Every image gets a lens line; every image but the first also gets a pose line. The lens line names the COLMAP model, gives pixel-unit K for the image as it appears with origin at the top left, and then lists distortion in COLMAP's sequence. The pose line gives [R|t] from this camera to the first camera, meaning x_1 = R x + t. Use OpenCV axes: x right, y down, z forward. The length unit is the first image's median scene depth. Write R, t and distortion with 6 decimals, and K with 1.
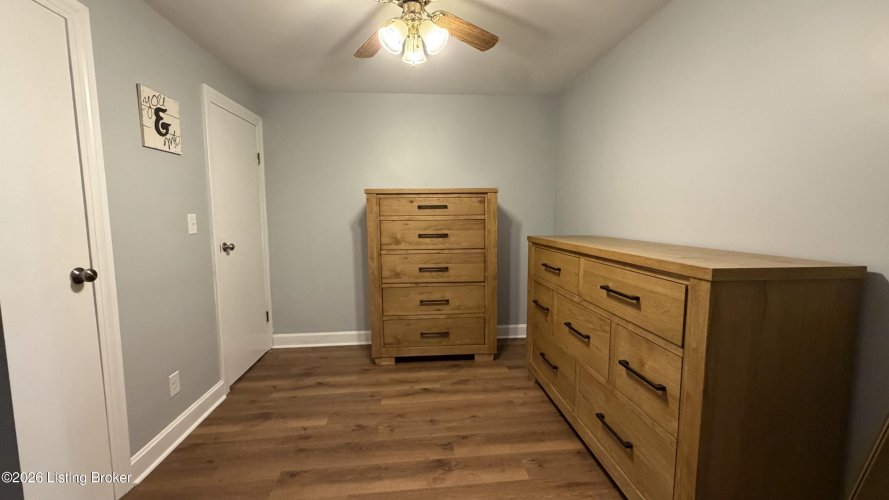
lens RADIAL K [[357.1, 0, 443.7], [0, 357.1, 251.2], [0, 0, 1]] dist [0.000226, 0.000486]
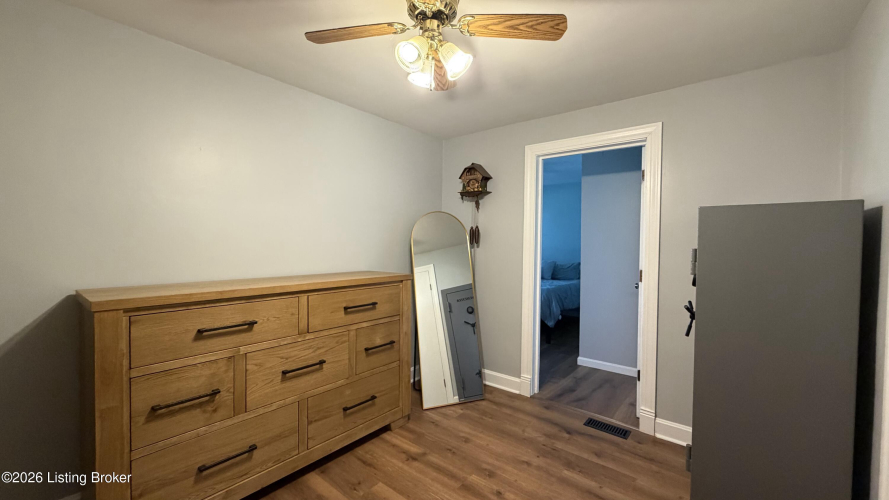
lens RADIAL K [[357.1, 0, 442.2], [0, 357.1, 251.1], [0, 0, 1]] dist [0.000226, 0.000486]
pose [[-0.717079, -0.021268, 0.696668, -0.694471], [0.057941, 0.994256, 0.089992, -0.200741], [-0.694580, 0.104897, -0.711727, 1.612195]]
